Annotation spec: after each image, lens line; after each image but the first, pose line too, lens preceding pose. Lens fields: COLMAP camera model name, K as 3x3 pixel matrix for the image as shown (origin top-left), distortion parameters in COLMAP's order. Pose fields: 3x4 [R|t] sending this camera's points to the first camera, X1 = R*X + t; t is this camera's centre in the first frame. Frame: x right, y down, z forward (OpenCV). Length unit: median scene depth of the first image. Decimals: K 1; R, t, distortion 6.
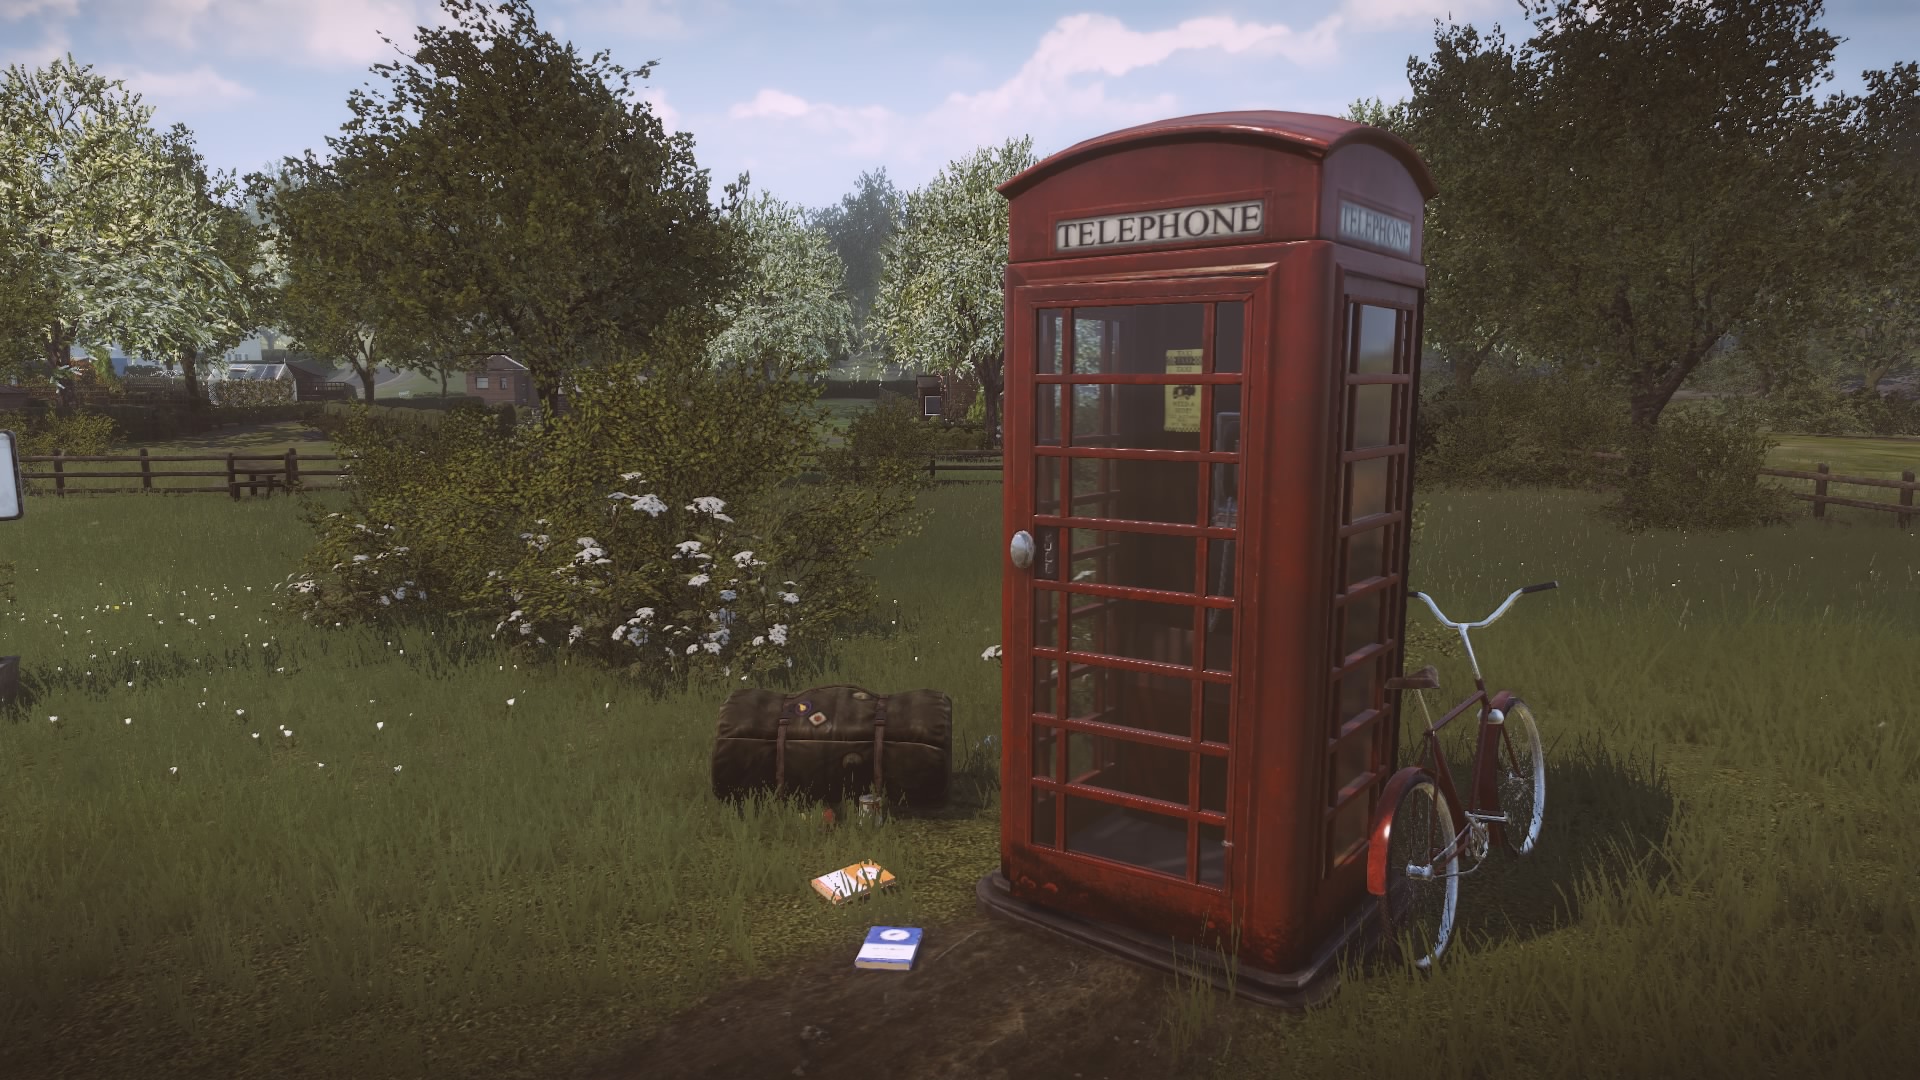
lens RADIAL K [[1105.4, 0, 959.8], [0, 1105.4, 541.9], [0, 0, 1]] dist [-0.002222, 0.000191]
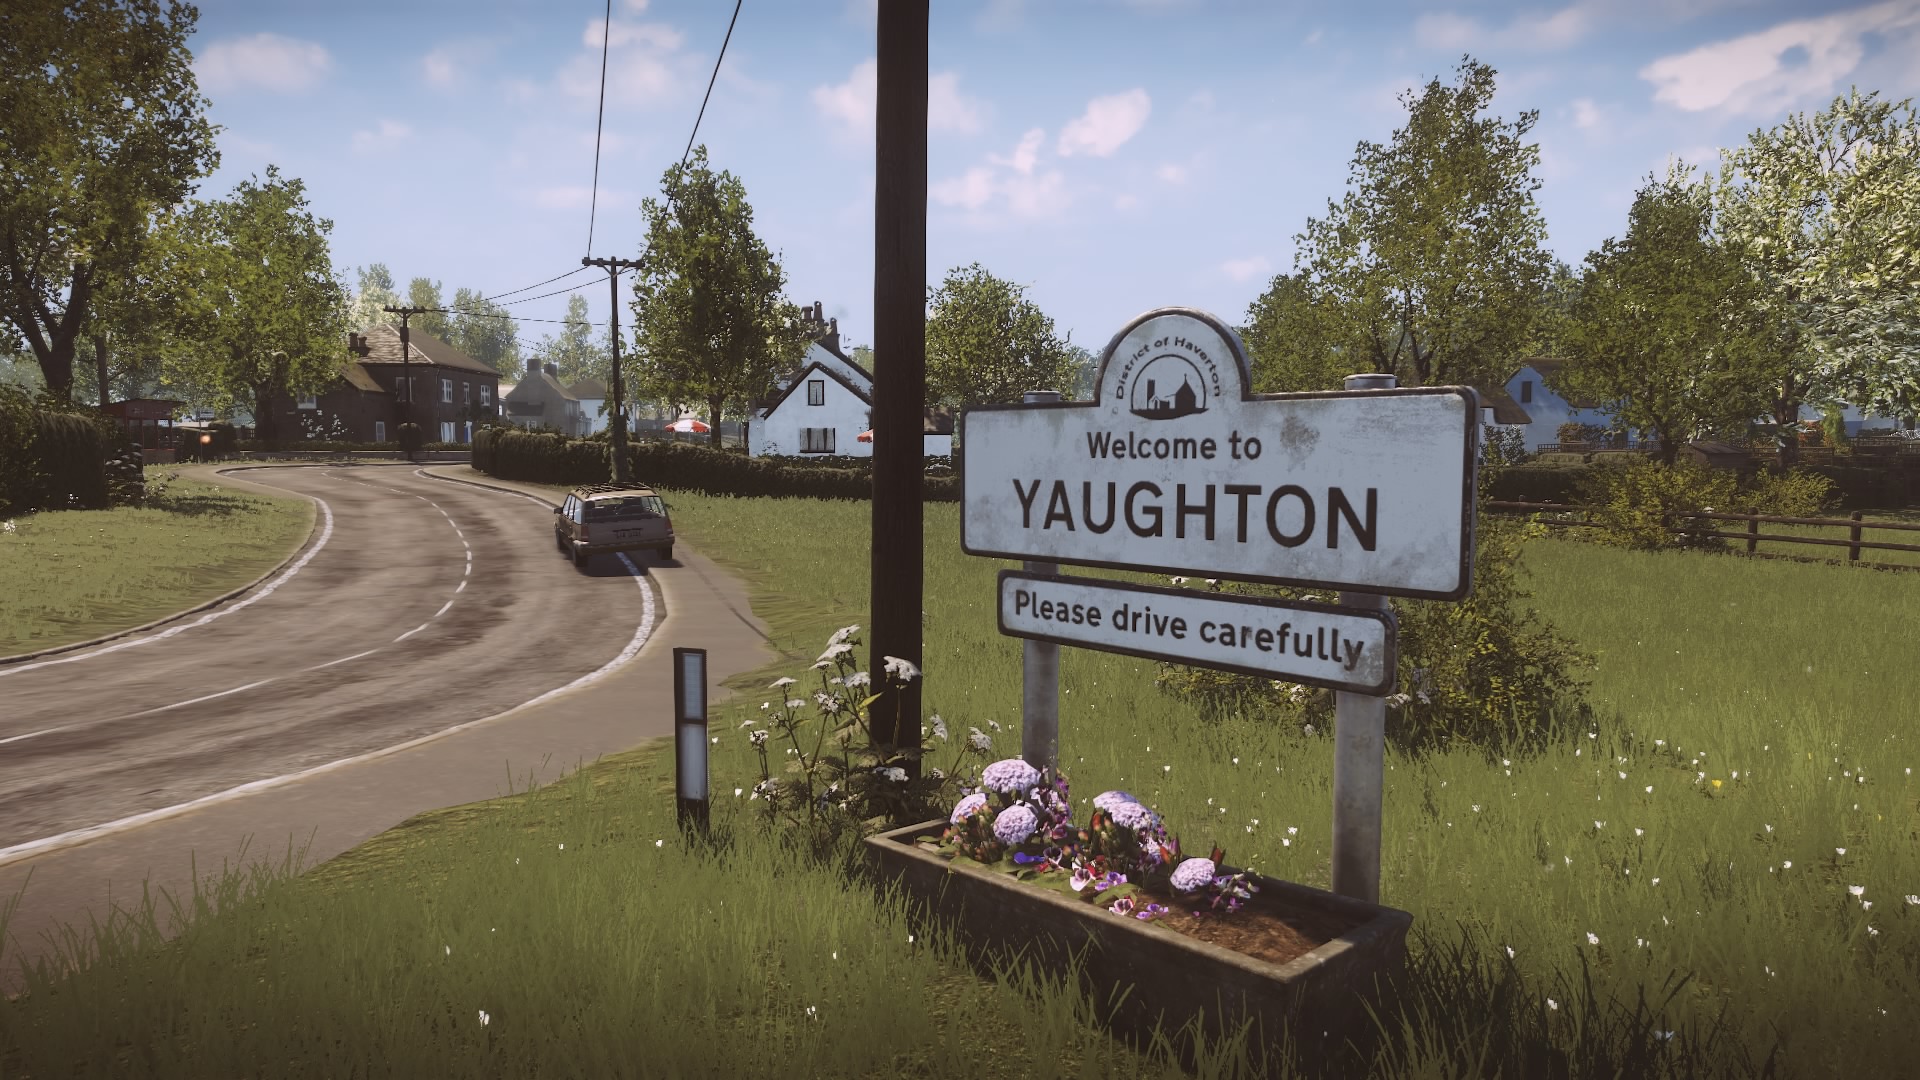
lens RADIAL K [[1105.4, 0, 959.8], [0, 1105.4, 541.8], [0, 0, 1]] dist [-0.002222, 0.000191]
pose [[0.243683, 0.079525, -0.966589, -0.070348], [-0.139925, 0.989088, 0.046101, -0.004946], [0.959708, 0.124016, 0.252151, 0.101460]]
